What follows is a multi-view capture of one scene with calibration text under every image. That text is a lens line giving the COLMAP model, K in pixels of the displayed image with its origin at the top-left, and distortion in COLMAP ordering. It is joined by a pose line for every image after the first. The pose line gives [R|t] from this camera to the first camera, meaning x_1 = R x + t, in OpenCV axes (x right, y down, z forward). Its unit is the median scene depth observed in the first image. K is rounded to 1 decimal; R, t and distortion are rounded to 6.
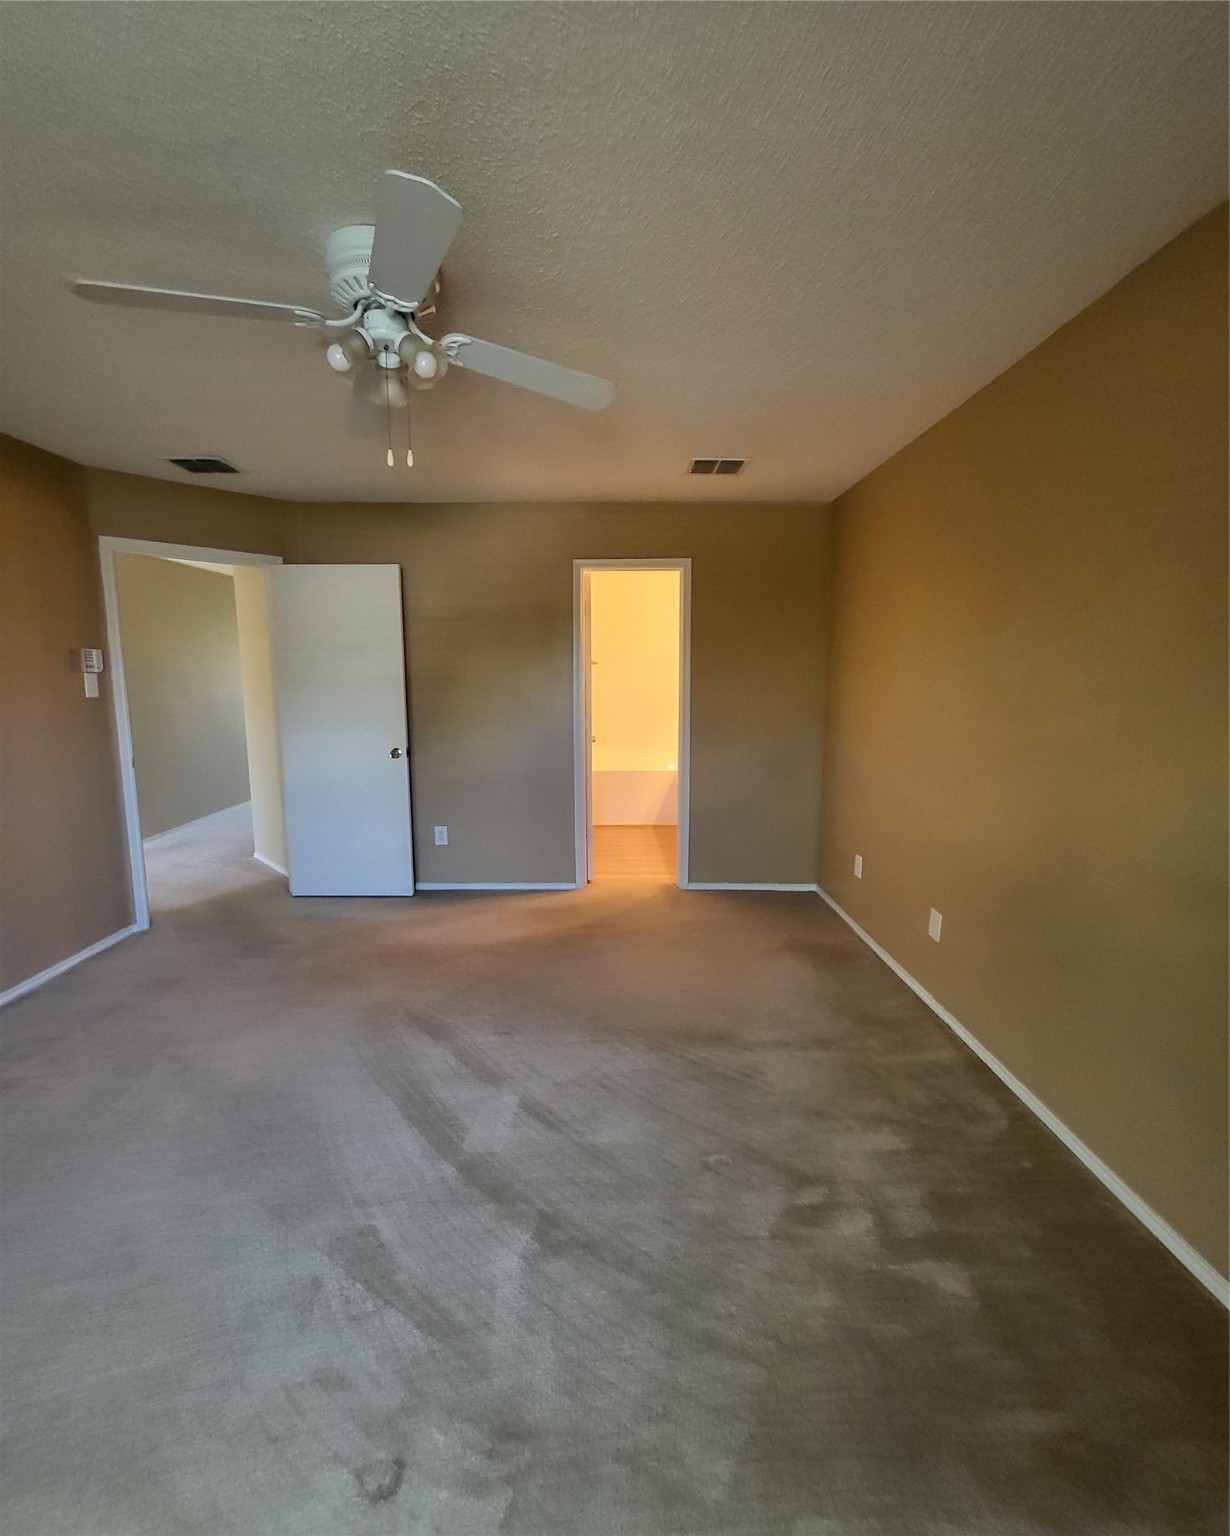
lens RADIAL K [[641.2, 0, 603.4], [0, 641.2, 765.5], [0, 0, 1]] dist [-0.000955, -0.002853]
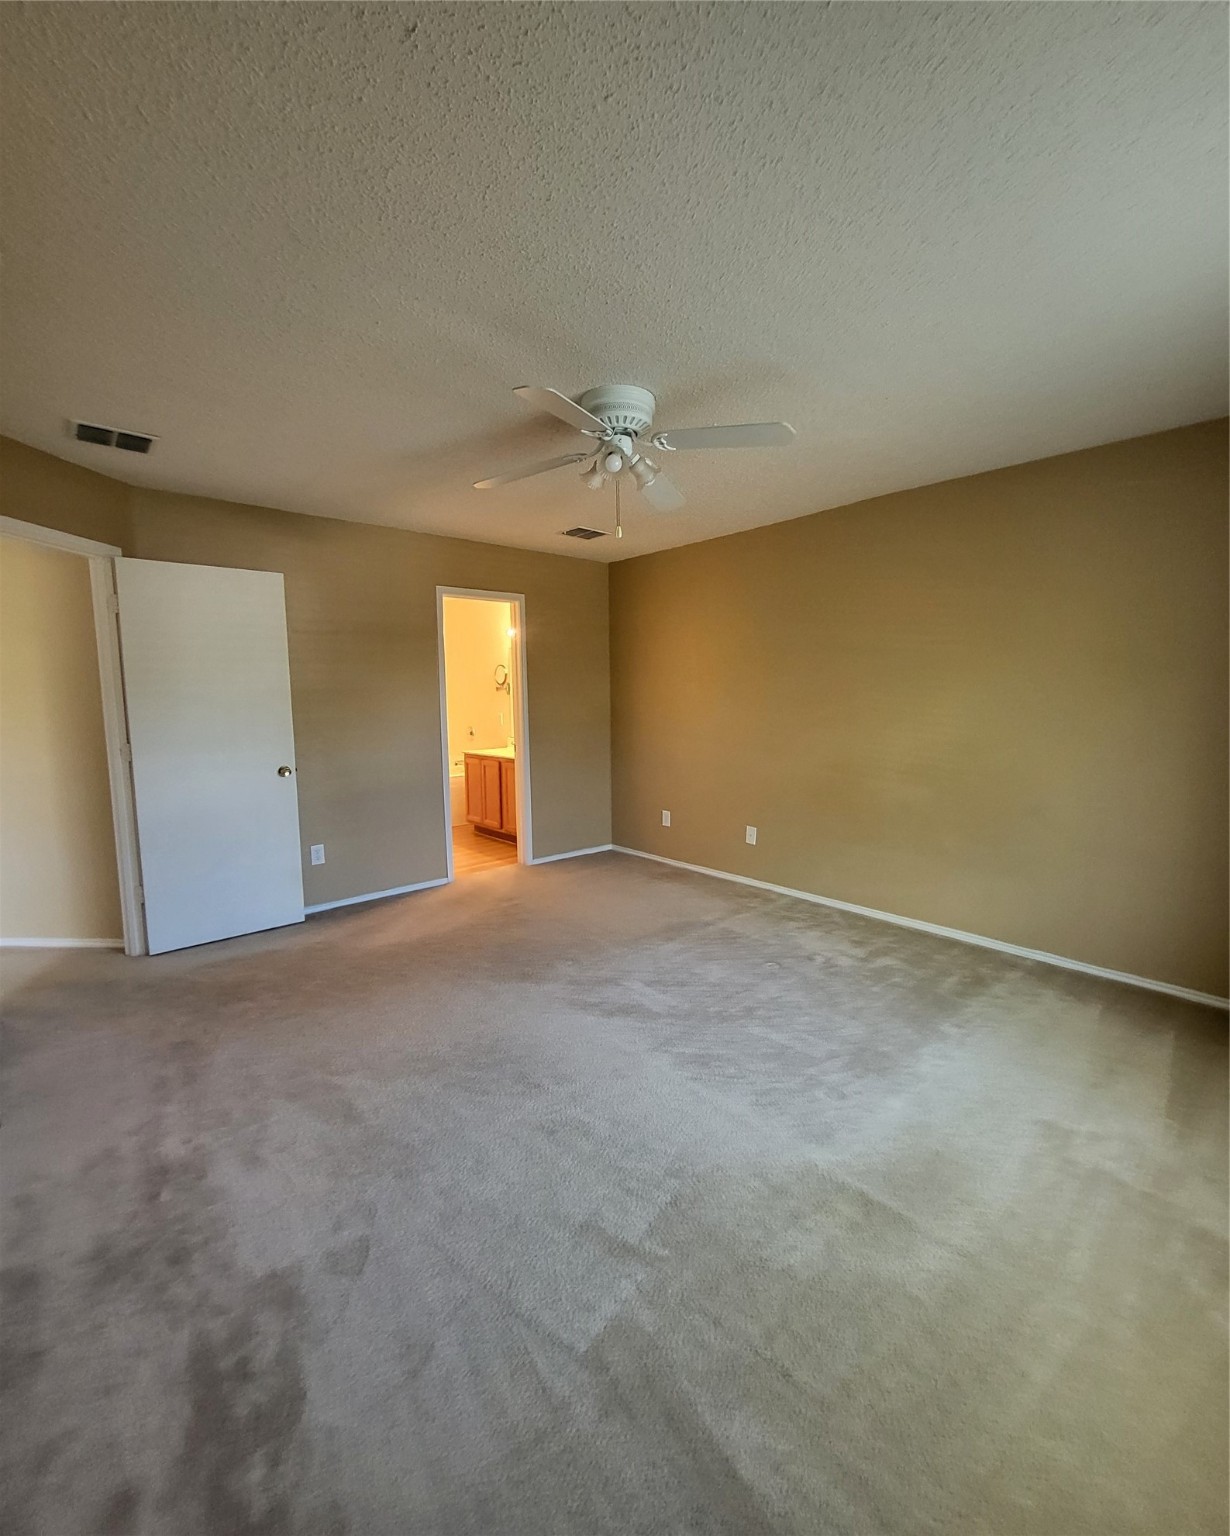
lens RADIAL K [[641.2, 0, 603.4], [0, 641.2, 765.5], [0, 0, 1]] dist [-0.000955, -0.002853]
pose [[0.757376, -0.079559, 0.648114, -0.586848], [0.103881, 0.994590, 0.000697, 0.021211], [-0.644663, 0.066799, 0.761543, -0.021921]]
